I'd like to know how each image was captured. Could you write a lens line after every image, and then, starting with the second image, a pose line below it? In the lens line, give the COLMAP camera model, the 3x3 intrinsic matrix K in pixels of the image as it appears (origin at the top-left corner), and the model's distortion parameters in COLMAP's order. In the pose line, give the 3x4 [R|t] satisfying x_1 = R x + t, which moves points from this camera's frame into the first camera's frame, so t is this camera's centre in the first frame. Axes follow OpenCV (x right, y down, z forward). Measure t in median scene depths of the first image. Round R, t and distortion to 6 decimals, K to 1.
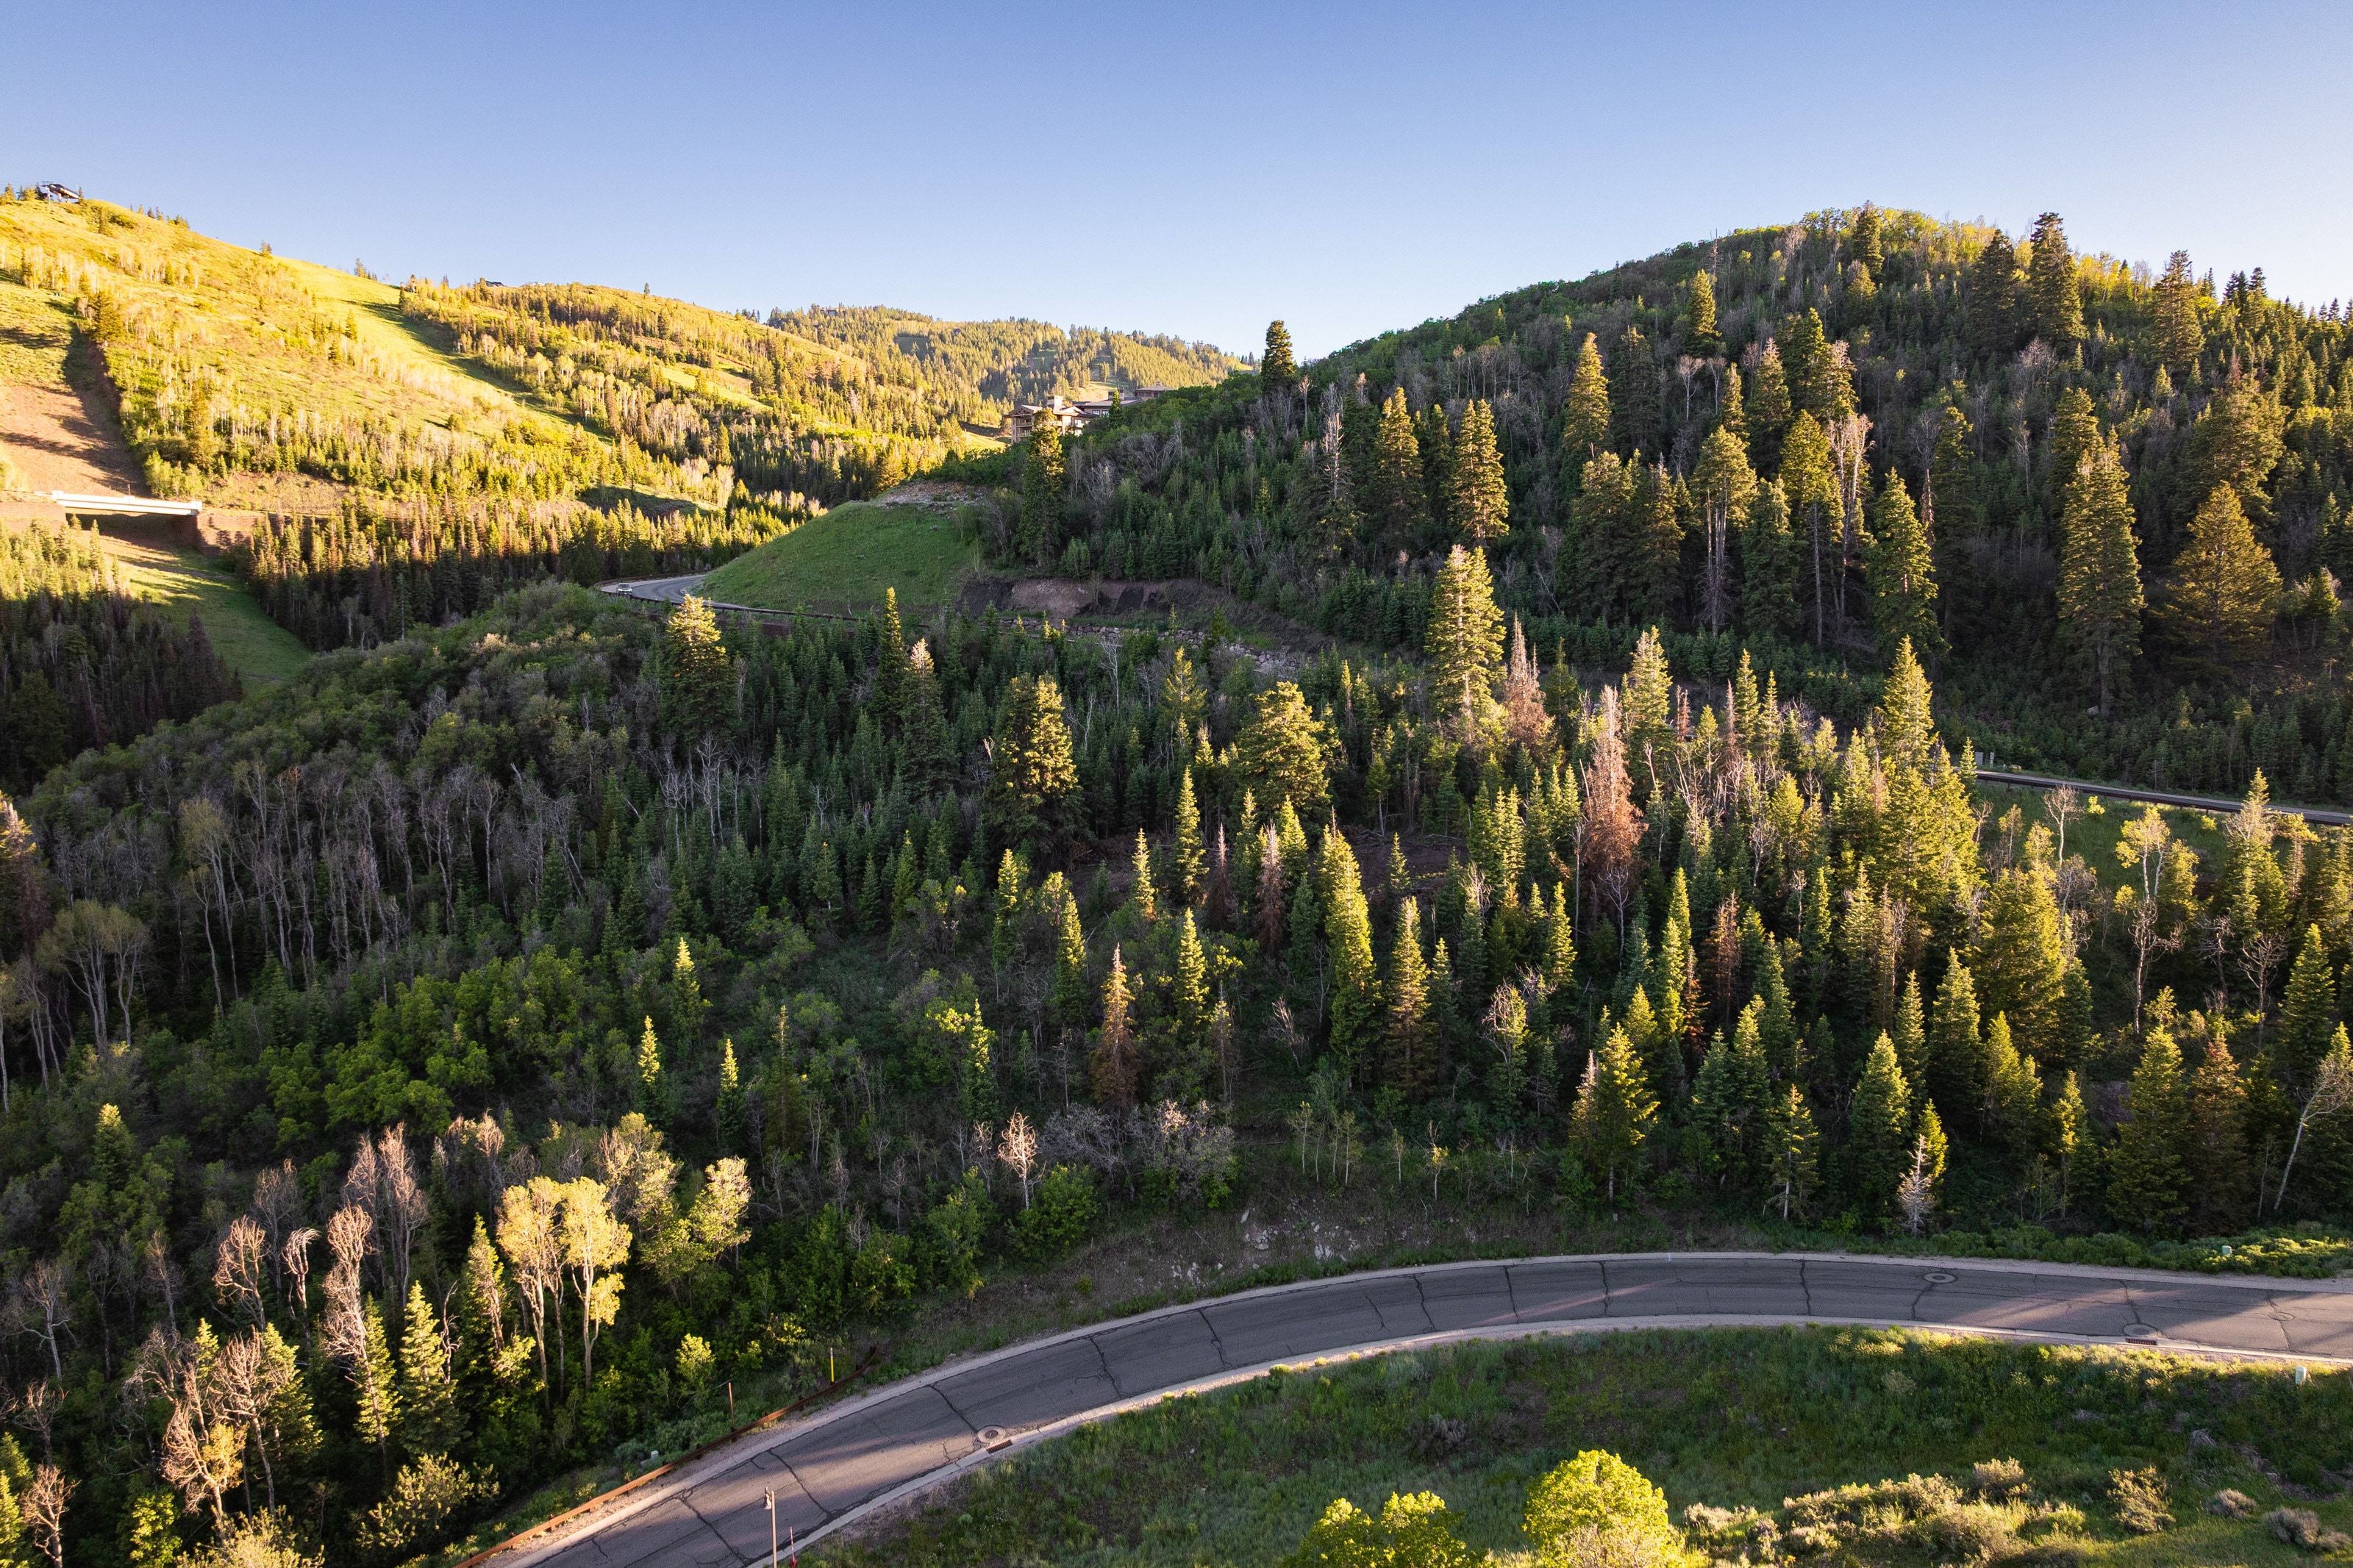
lens RADIAL K [[1647.1, 0, 1183.5], [0, 1647.1, 788.9], [0, 0, 1]] dist [-0.032407, -0.008301]
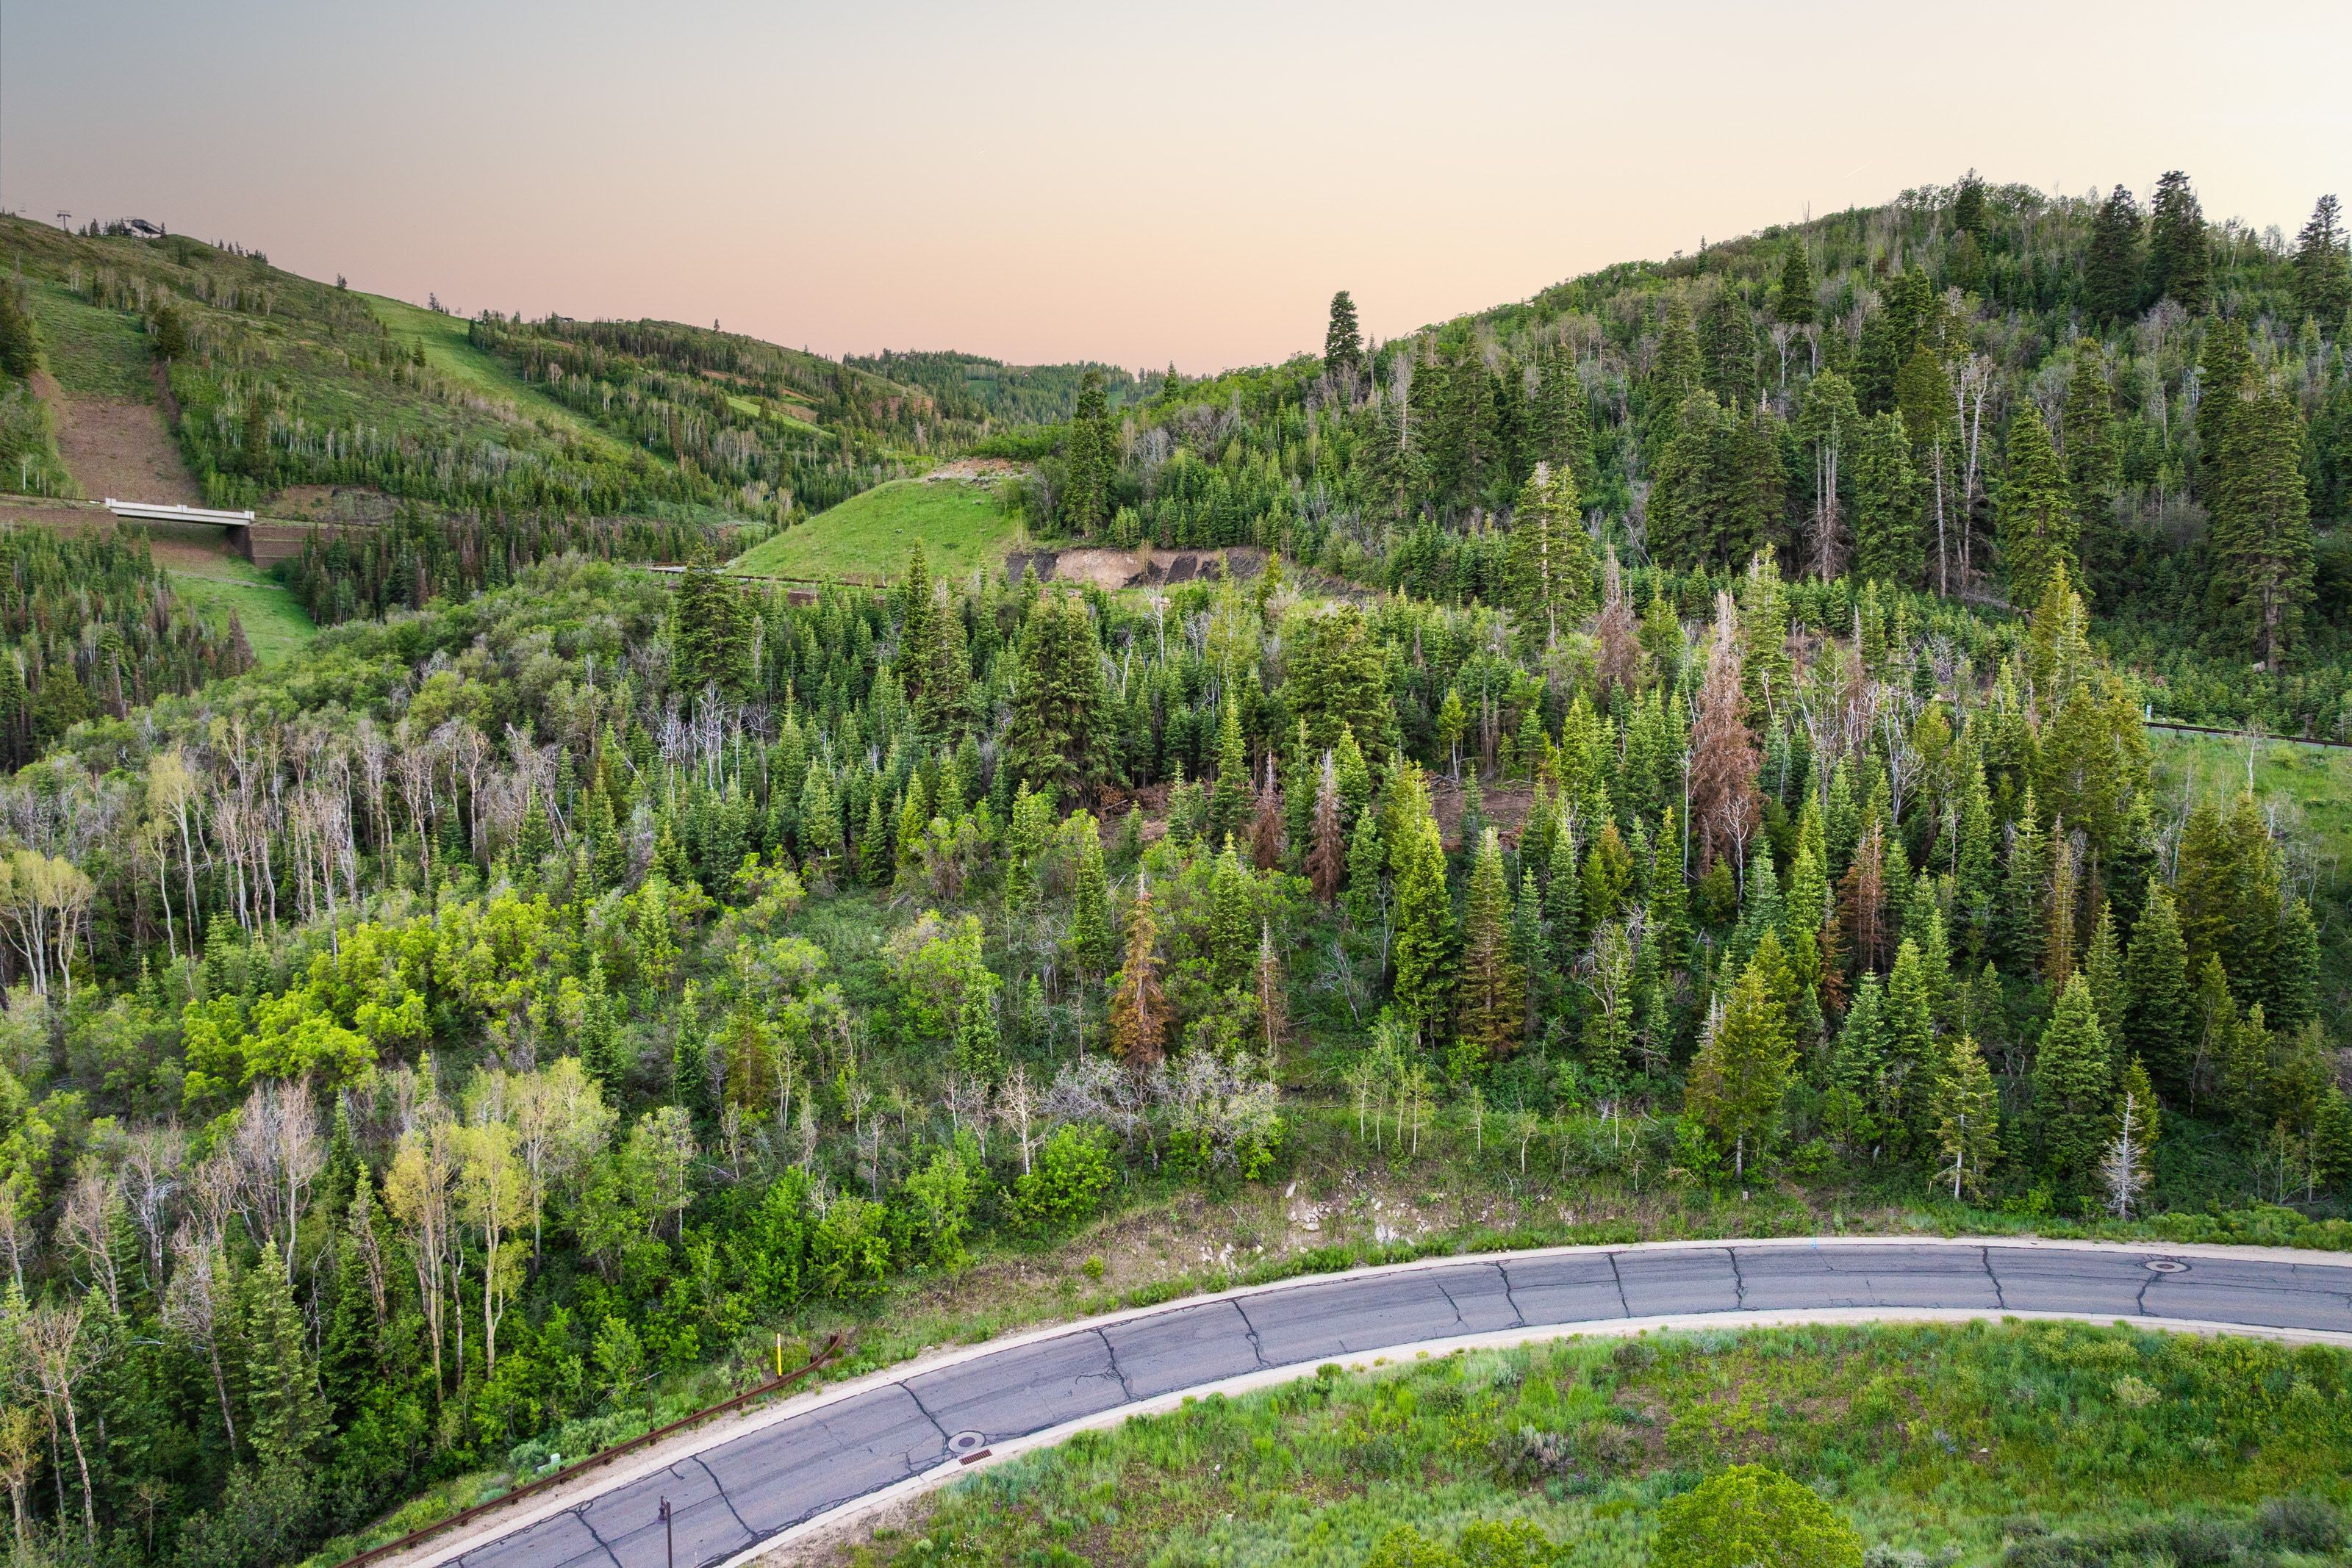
lens RADIAL K [[1646.4, 0, 1183.4], [0, 1646.4, 788.9], [0, 0, 1]] dist [-0.032407, -0.008301]
pose [[0.999111, 0.003792, -0.041987, 0.011428], [-0.005038, 0.999549, -0.029618, 0.055099], [0.041855, 0.029803, 0.998679, 0.110034]]
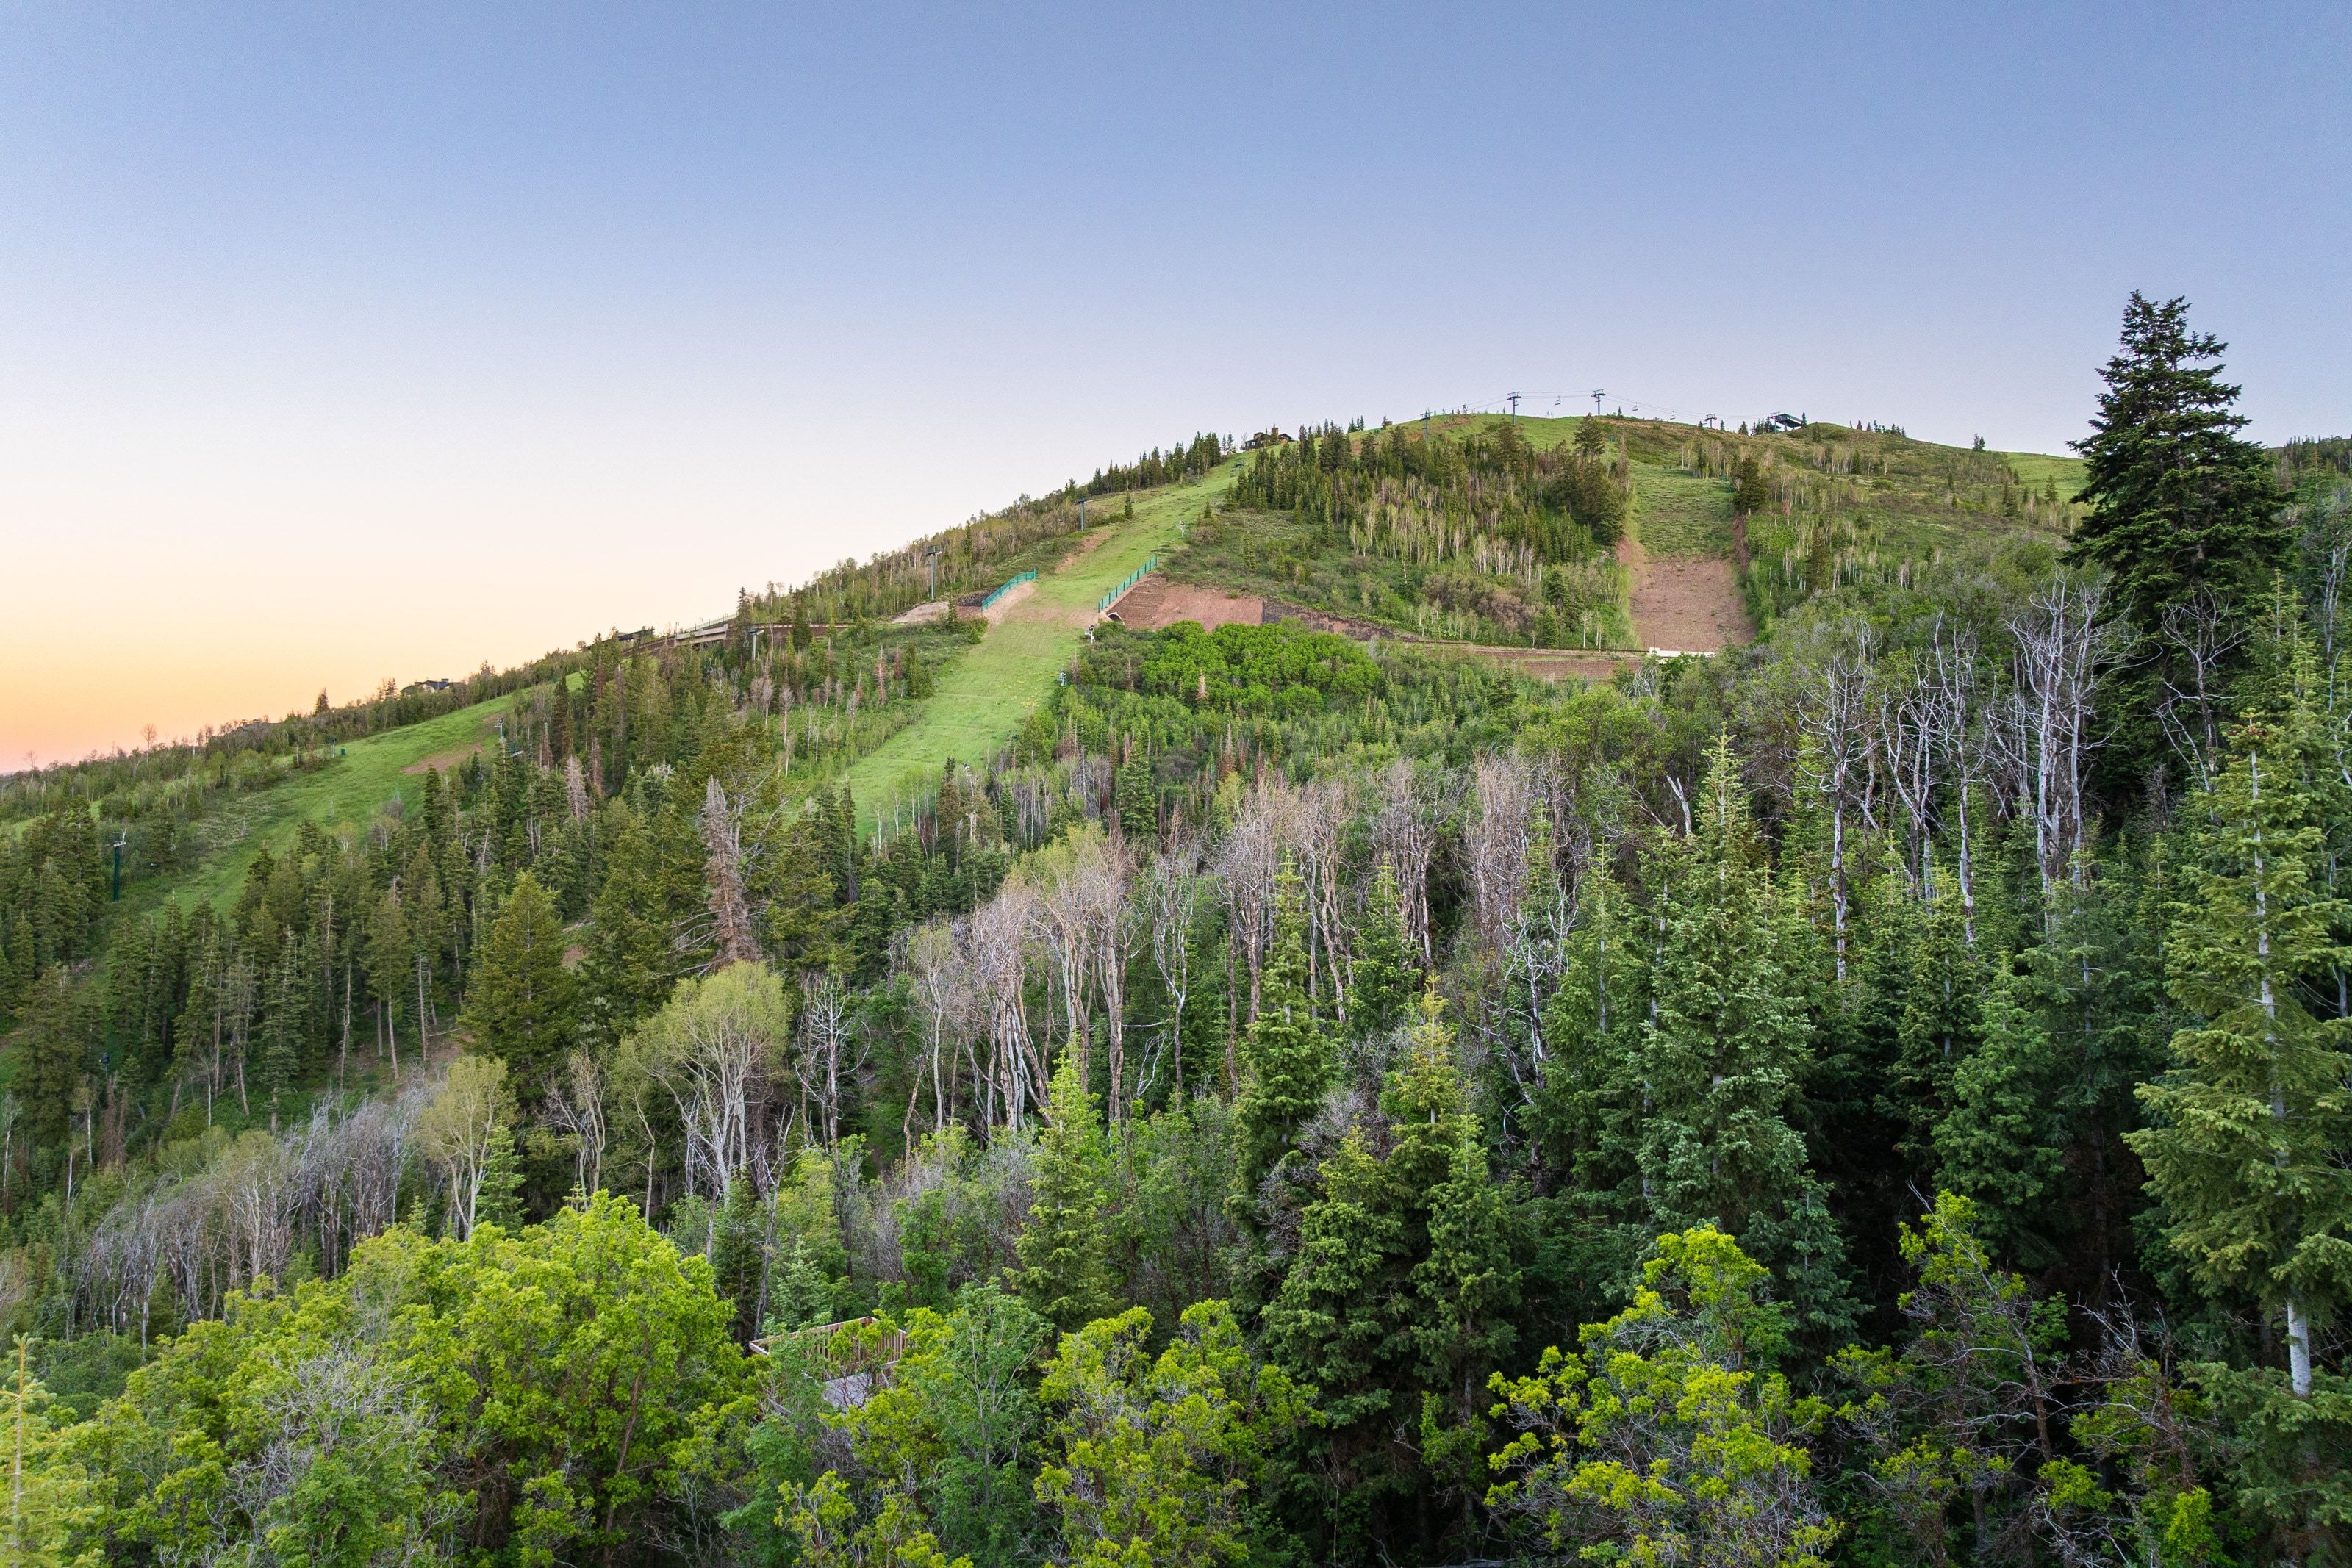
lens RADIAL K [[1646.4, 0, 1181.3], [0, 1646.4, 778.2], [0, 0, 1]] dist [-0.032407, -0.008301]
pose [[0.540034, -0.030032, -0.841107, -0.153751], [-0.108958, 0.988459, -0.105249, 0.048376], [0.834561, 0.148483, 0.530529, 0.795215]]
